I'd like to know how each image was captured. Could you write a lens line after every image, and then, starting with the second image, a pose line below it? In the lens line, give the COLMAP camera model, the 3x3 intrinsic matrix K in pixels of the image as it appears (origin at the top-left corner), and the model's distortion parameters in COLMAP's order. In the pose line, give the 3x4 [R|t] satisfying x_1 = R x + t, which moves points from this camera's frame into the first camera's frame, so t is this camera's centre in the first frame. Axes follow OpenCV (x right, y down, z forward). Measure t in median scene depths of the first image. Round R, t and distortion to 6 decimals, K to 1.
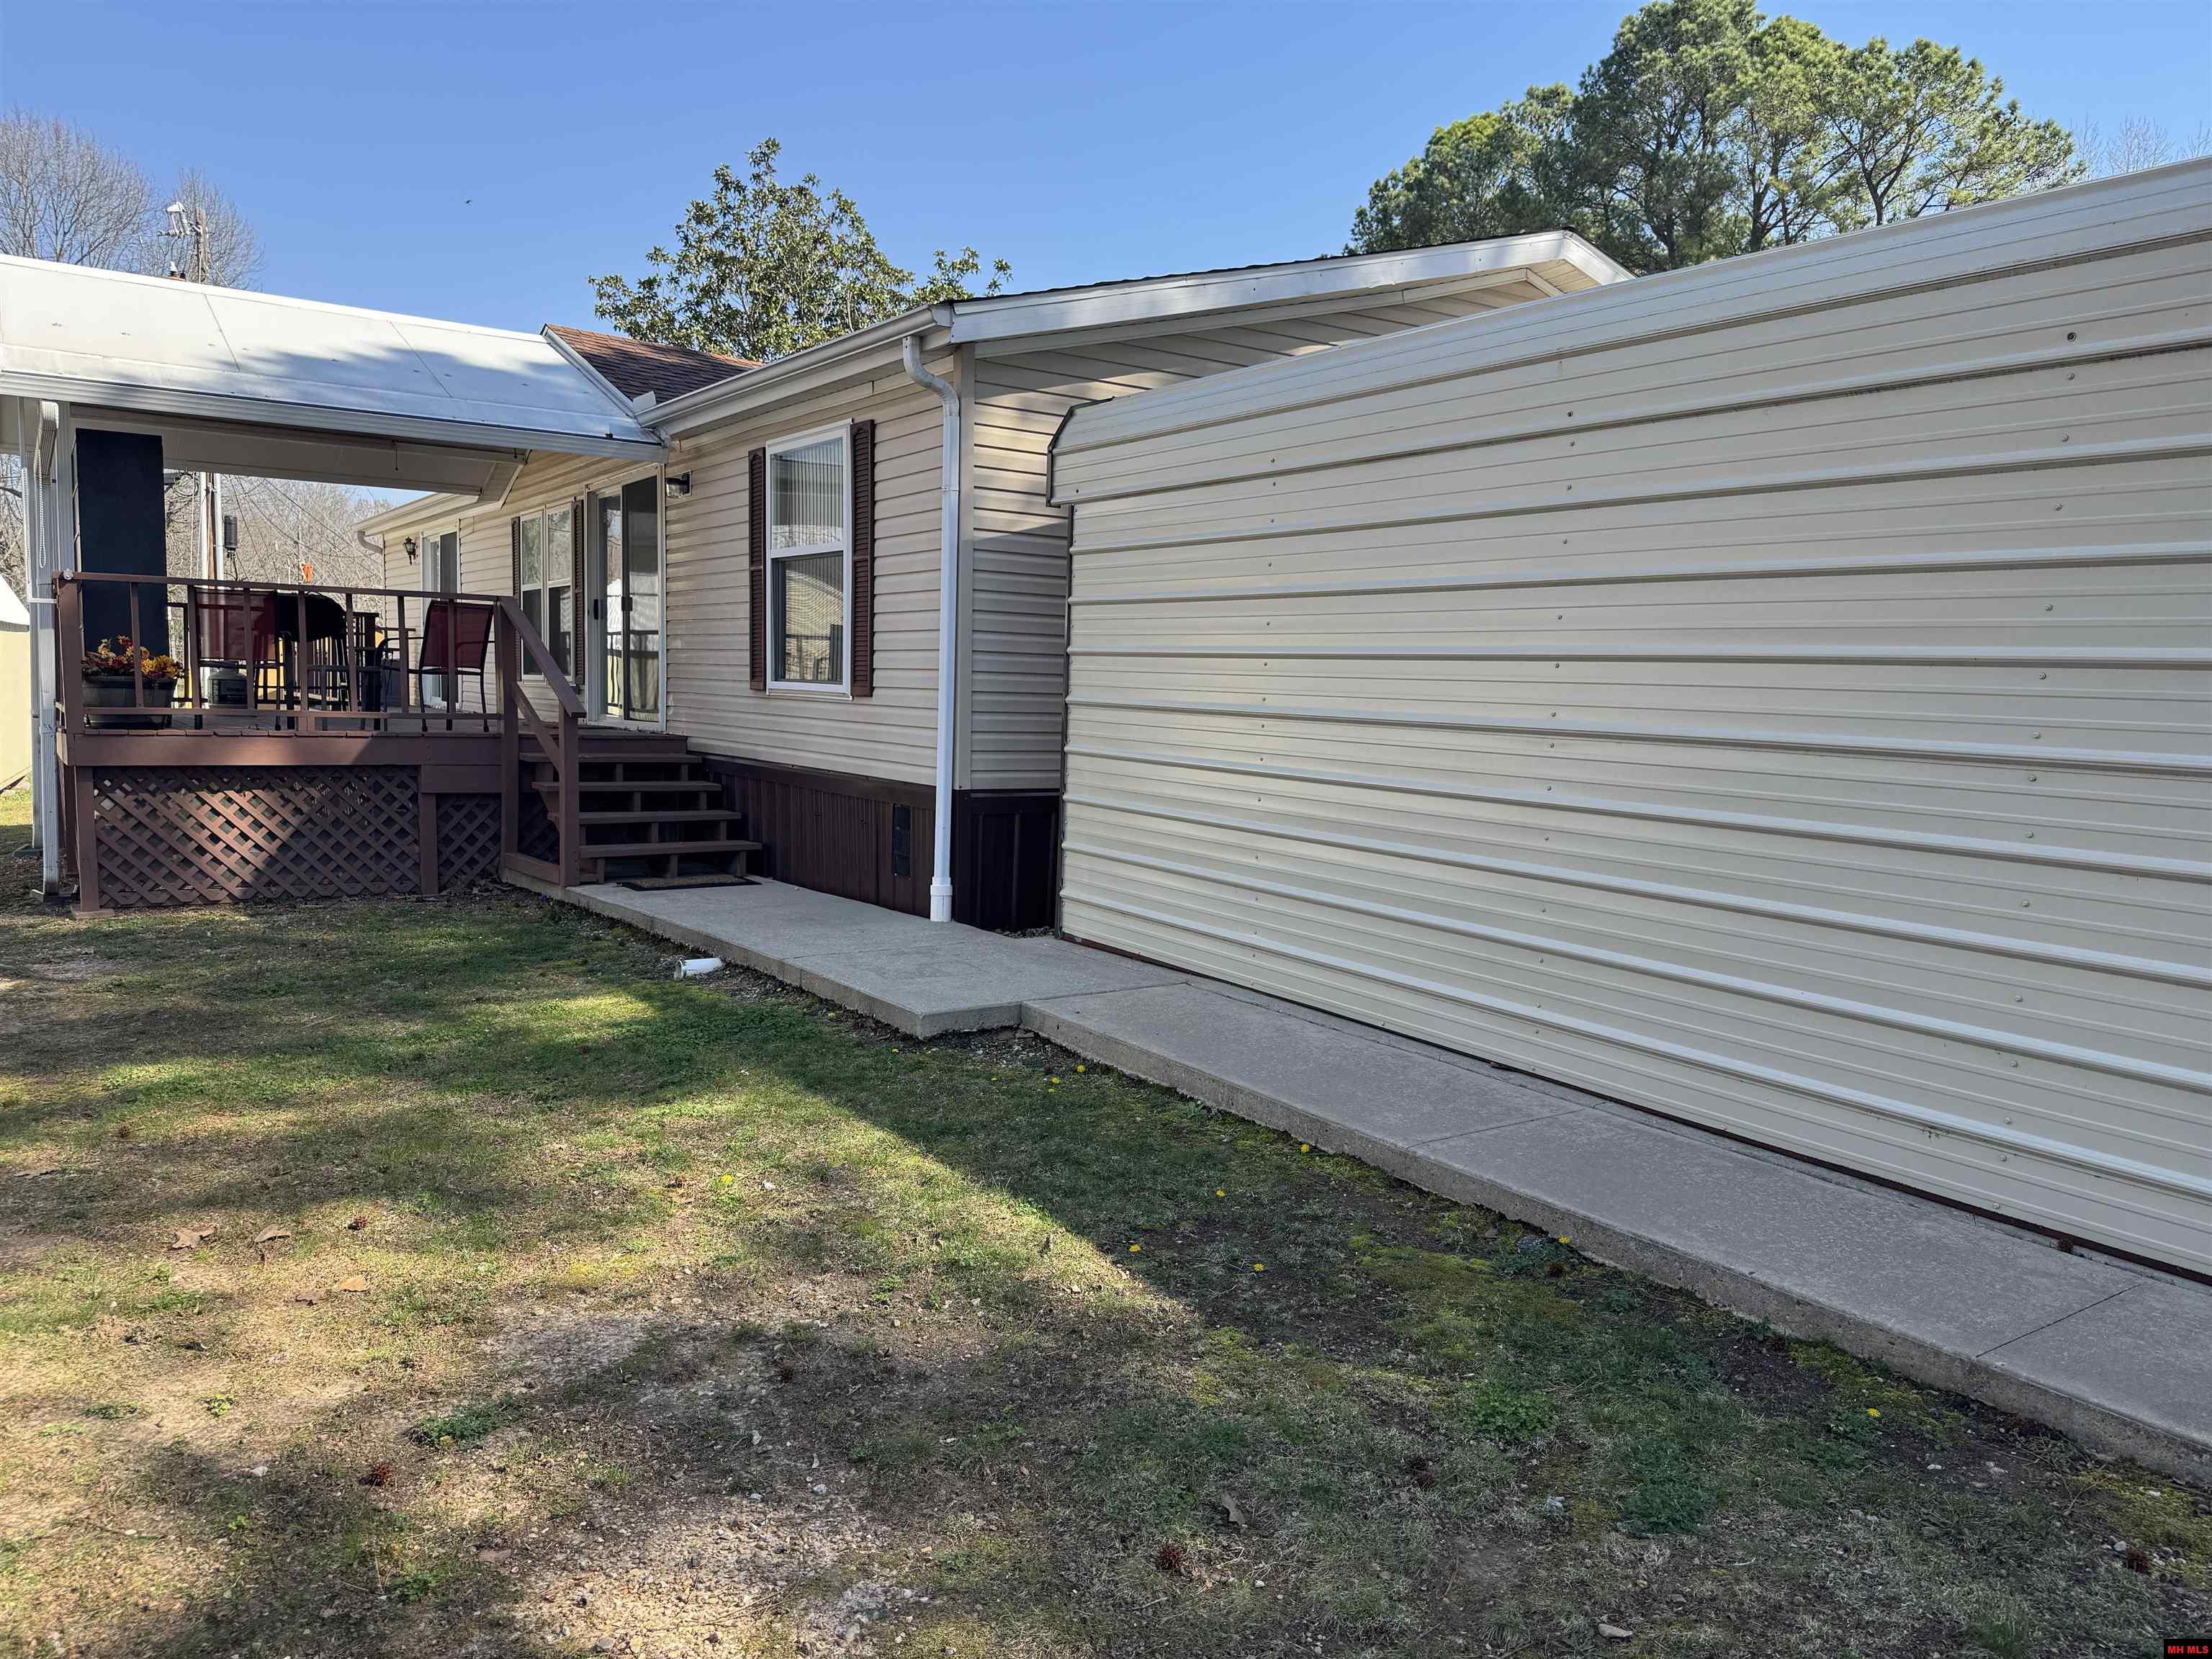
lens RADIAL K [[1555.1, 0, 1106.3], [0, 1555.1, 814.8], [0, 0, 1]] dist [0.071493, -0.085289]
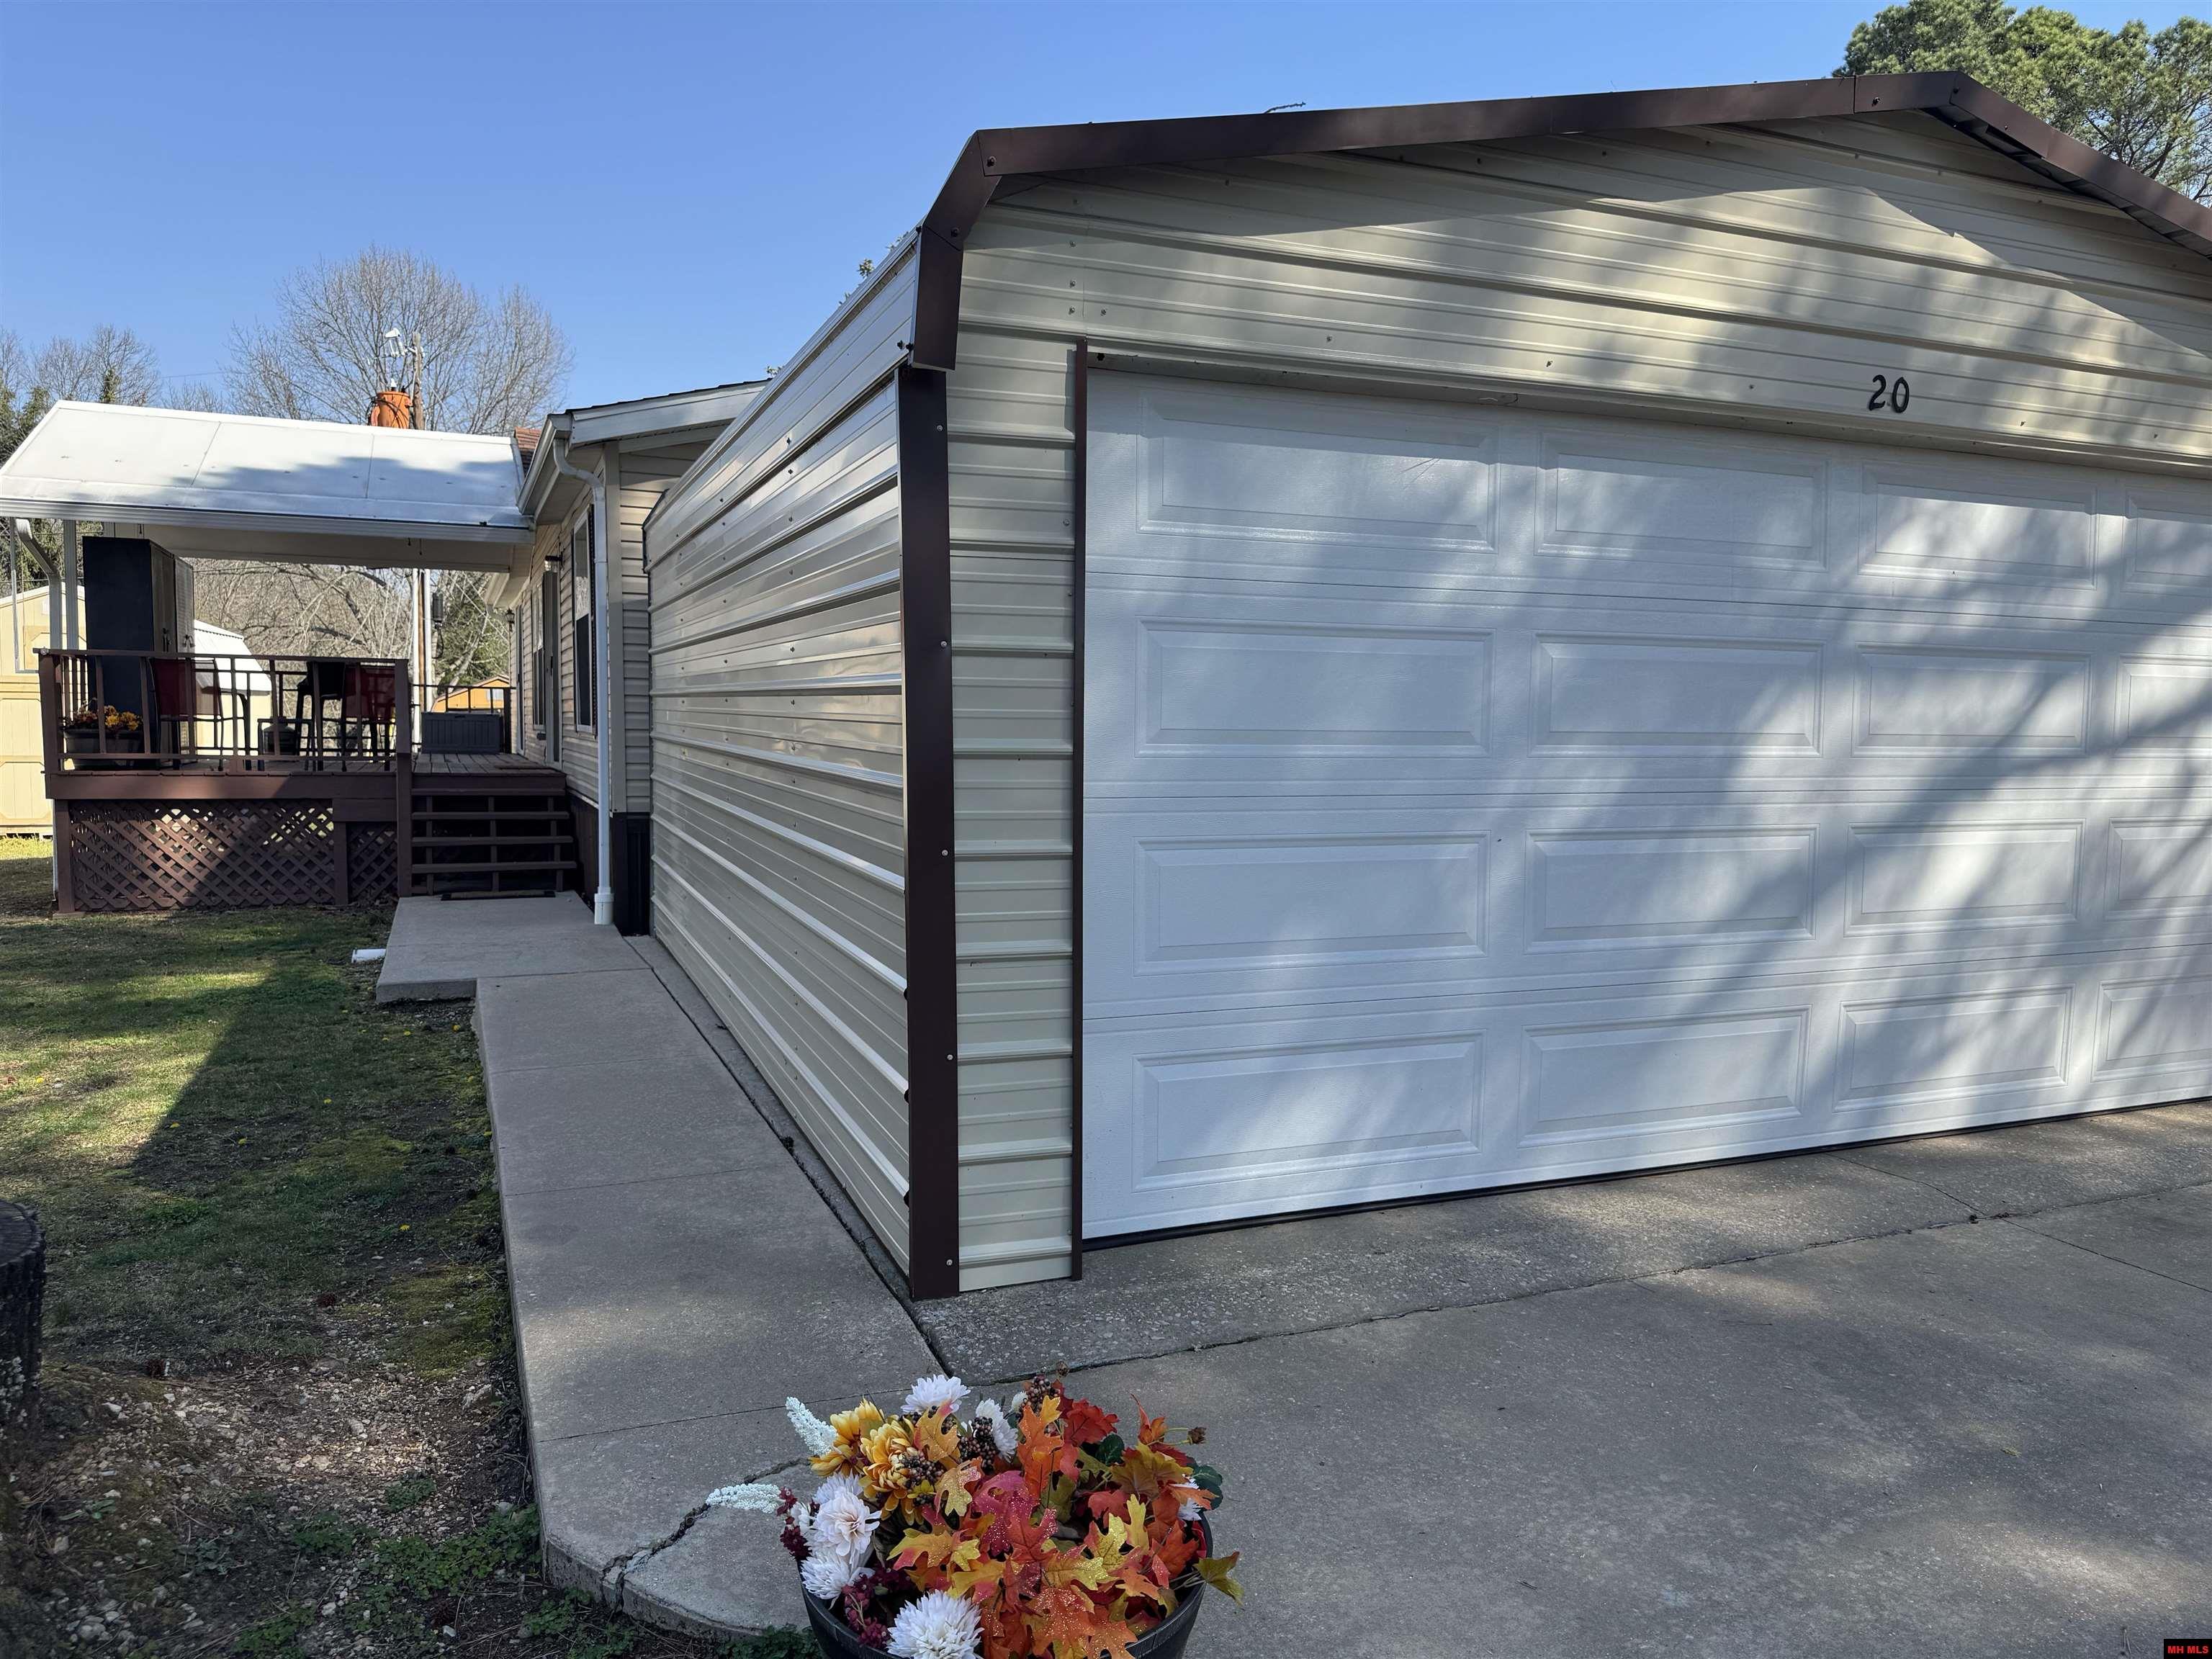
lens RADIAL K [[1555.1, 0, 1116.7], [0, 1555.1, 815.3], [0, 0, 1]] dist [0.071493, -0.085289]
pose [[0.979369, -0.003482, -0.202051, 0.417143], [-0.002500, 0.999566, -0.029344, 0.016103], [0.202065, 0.029243, 0.978935, -0.074232]]
